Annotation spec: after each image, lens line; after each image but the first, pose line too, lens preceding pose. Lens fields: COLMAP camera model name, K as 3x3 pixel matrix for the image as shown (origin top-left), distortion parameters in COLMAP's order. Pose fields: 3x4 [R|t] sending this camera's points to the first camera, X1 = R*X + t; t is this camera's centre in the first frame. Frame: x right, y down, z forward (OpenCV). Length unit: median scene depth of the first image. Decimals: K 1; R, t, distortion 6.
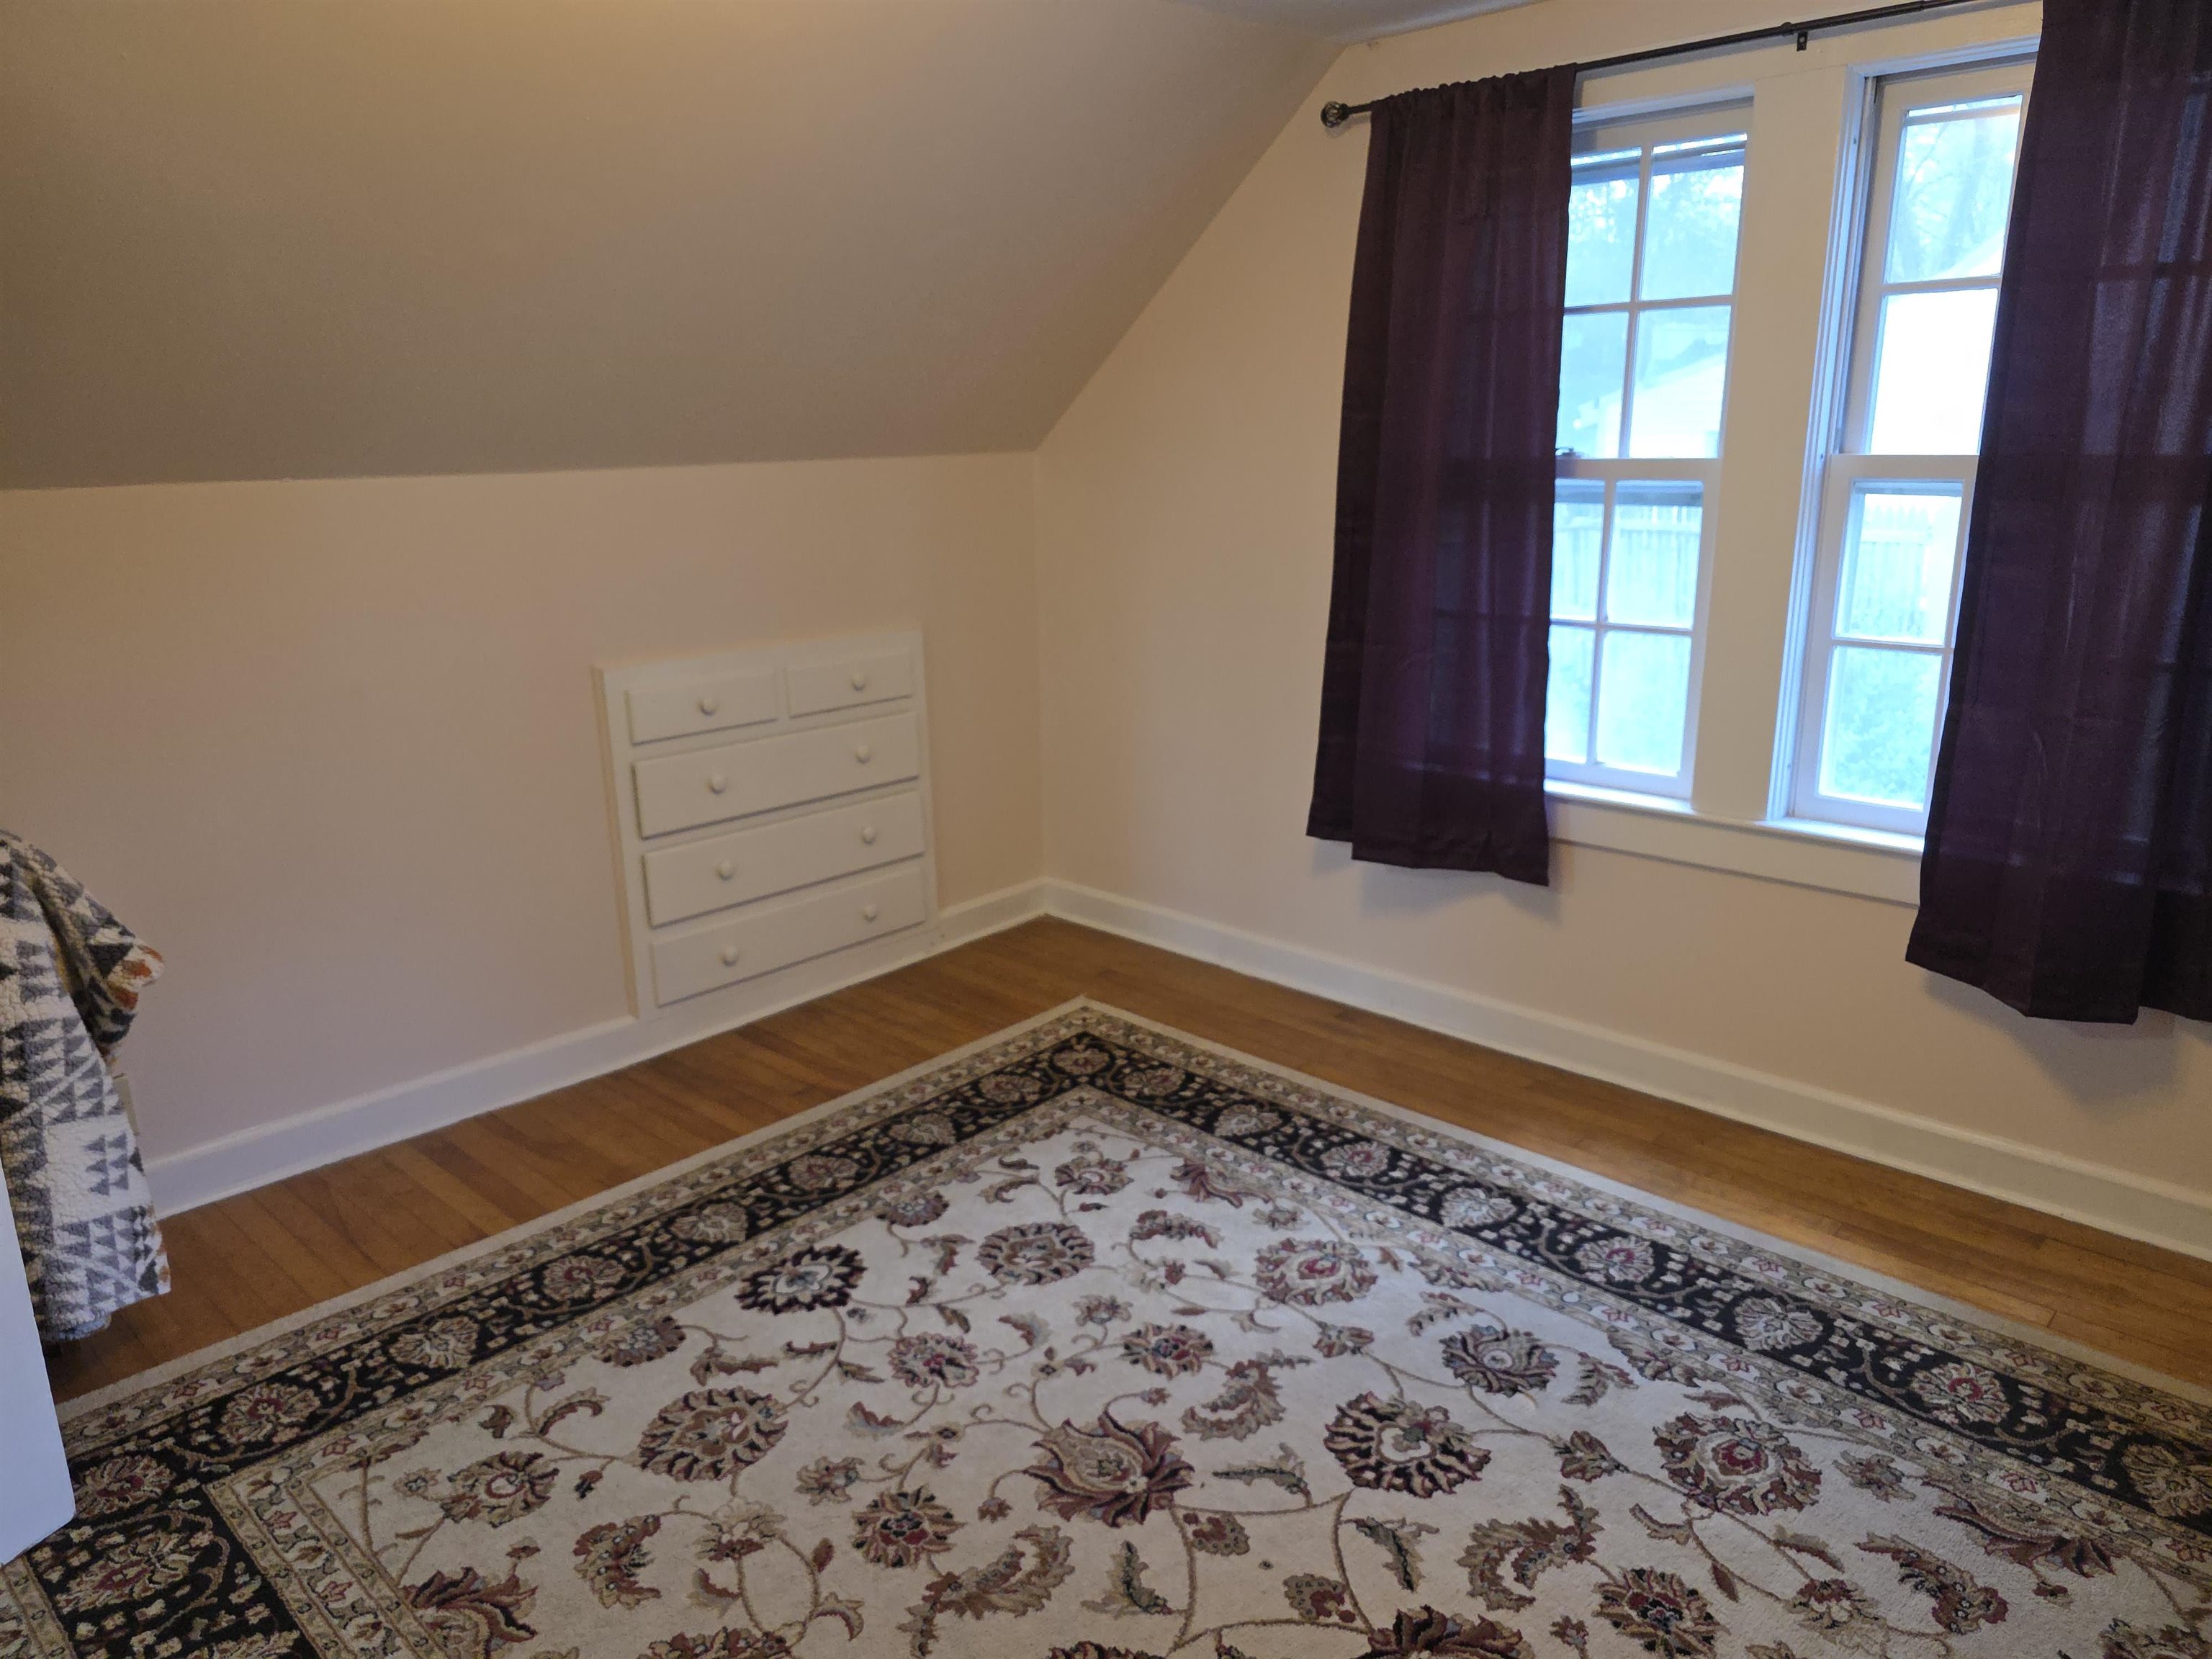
lens RADIAL K [[1494.4, 0, 1106.0], [0, 1494.4, 829.5], [0, 0, 1]] dist [0.031198, -0.034003]
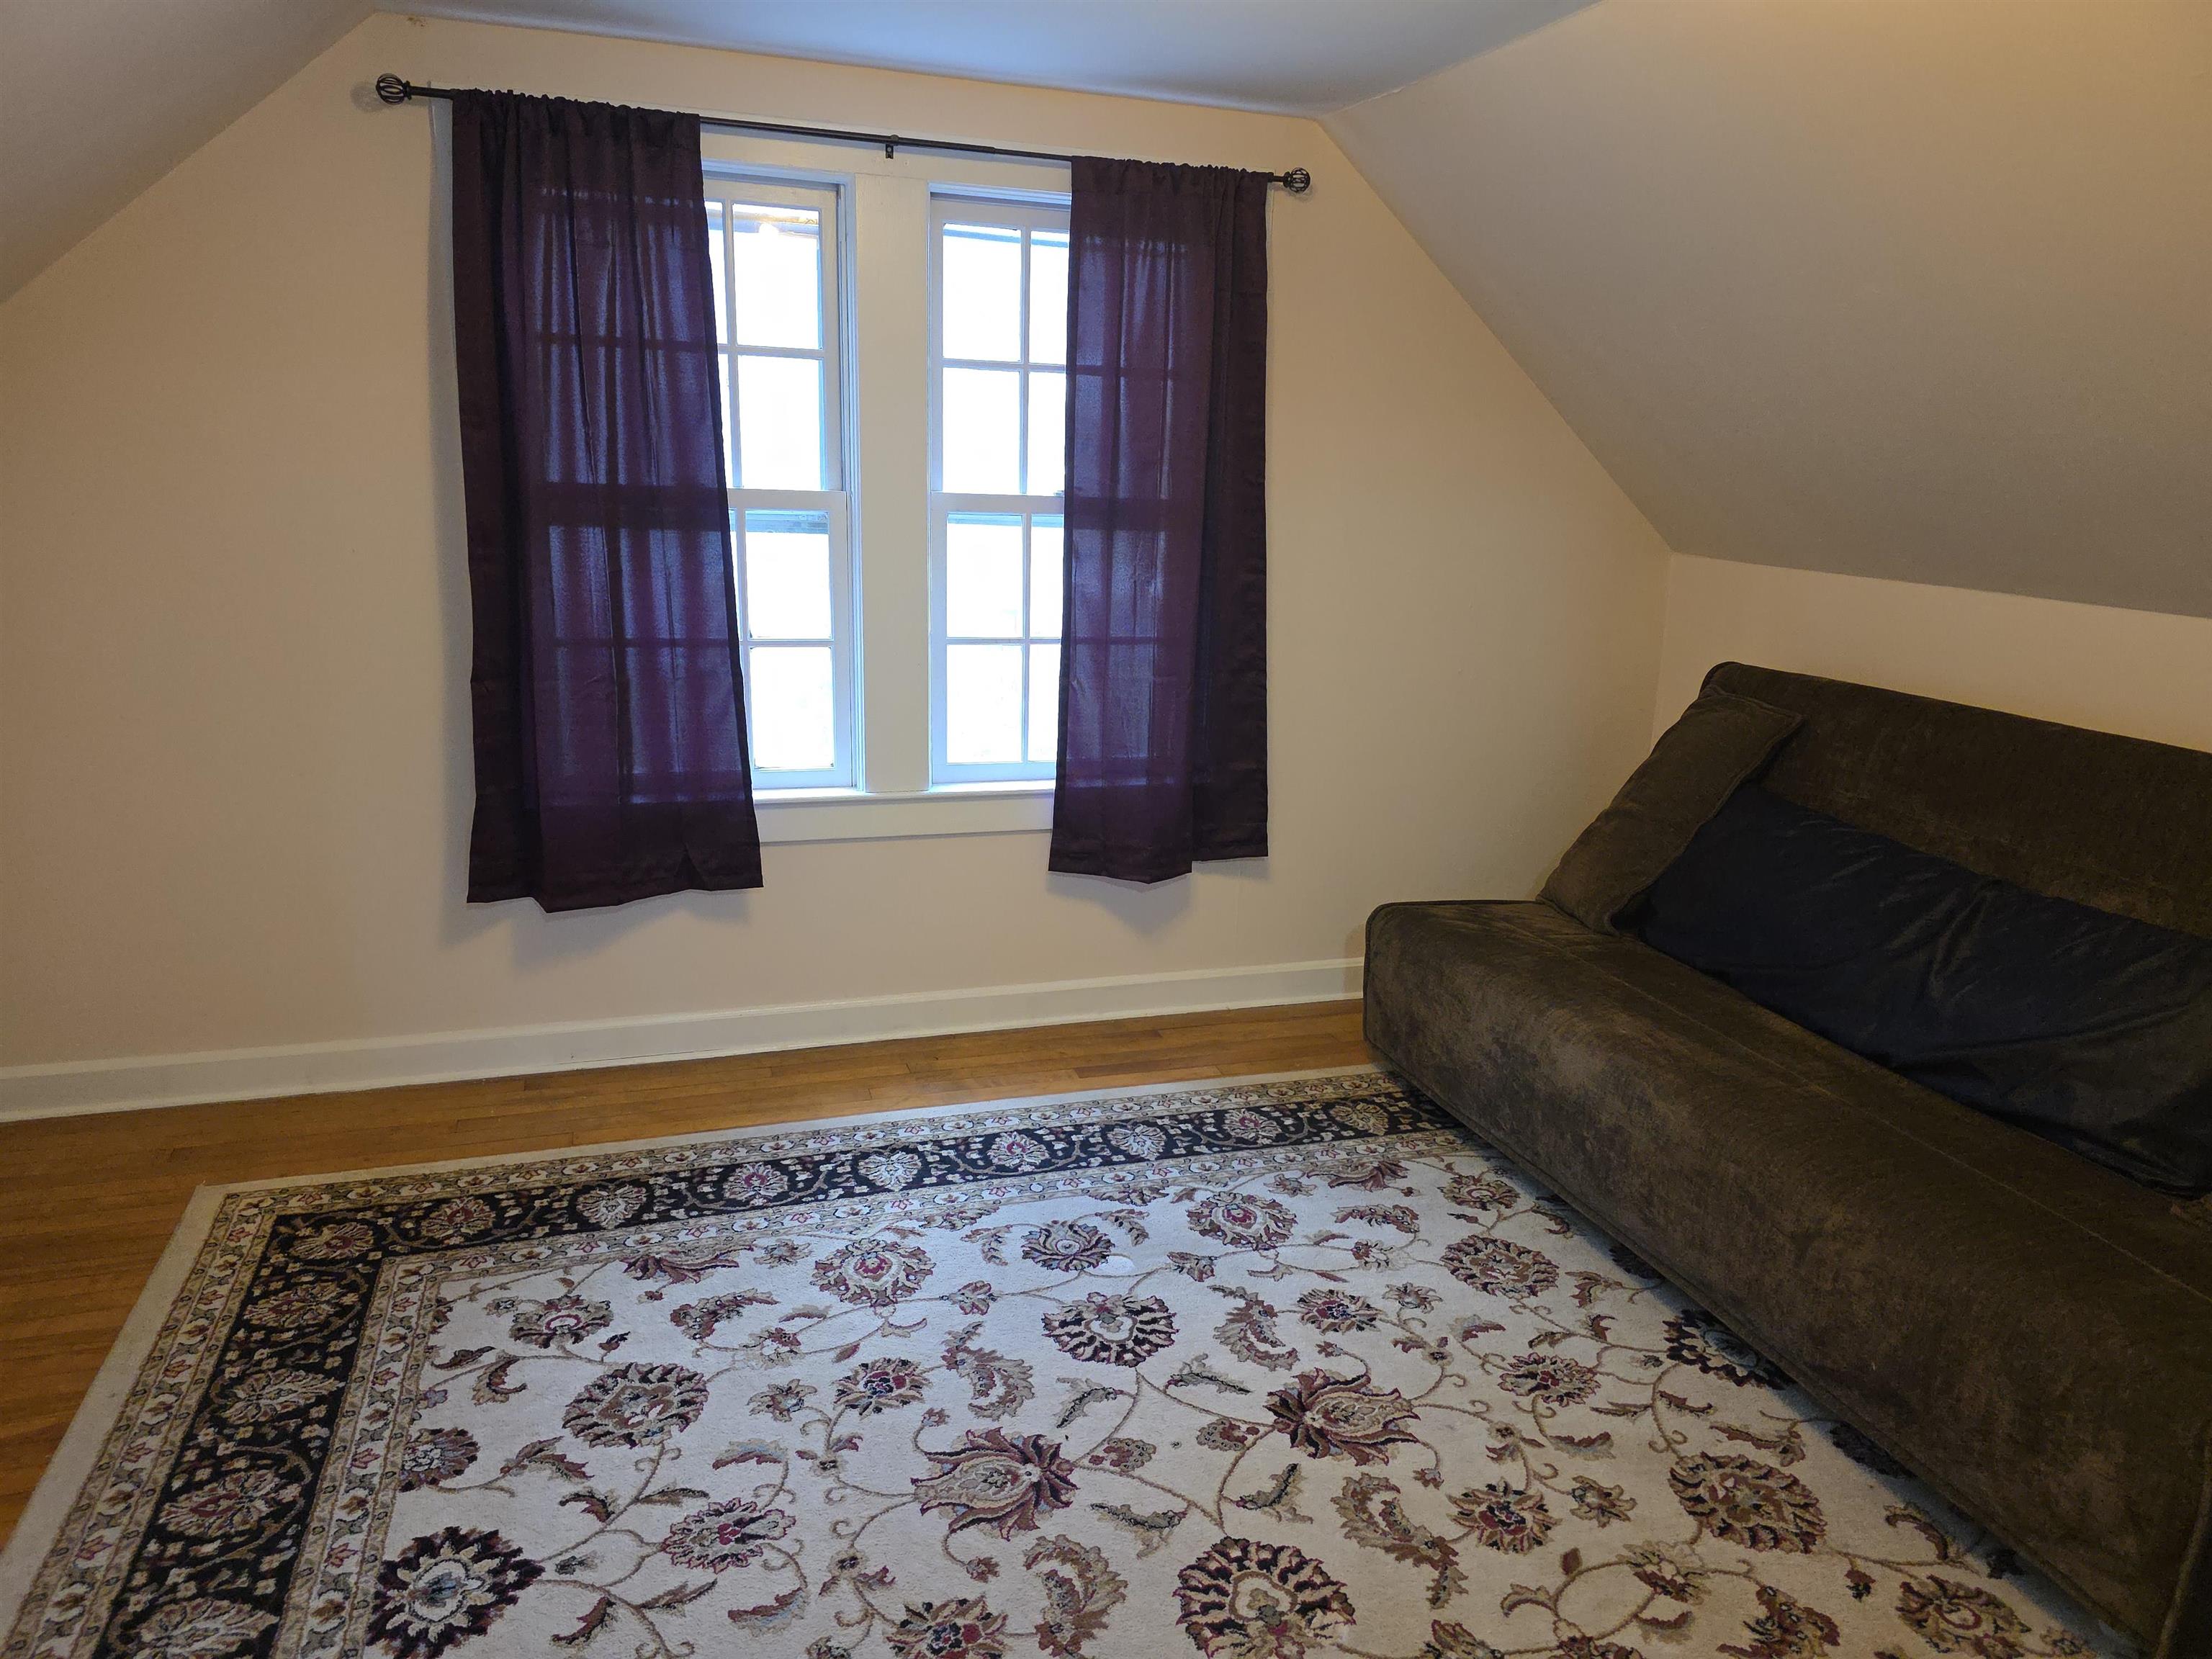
lens RADIAL K [[1481.1, 0, 1104.1], [0, 1481.1, 862.2], [0, 0, 1]] dist [0.076784, -0.103714]
pose [[0.481136, -0.209999, 0.851122, -0.590653], [0.193601, 0.972366, 0.130473, -0.085848], [-0.855001, 0.102003, 0.508497, 0.289541]]
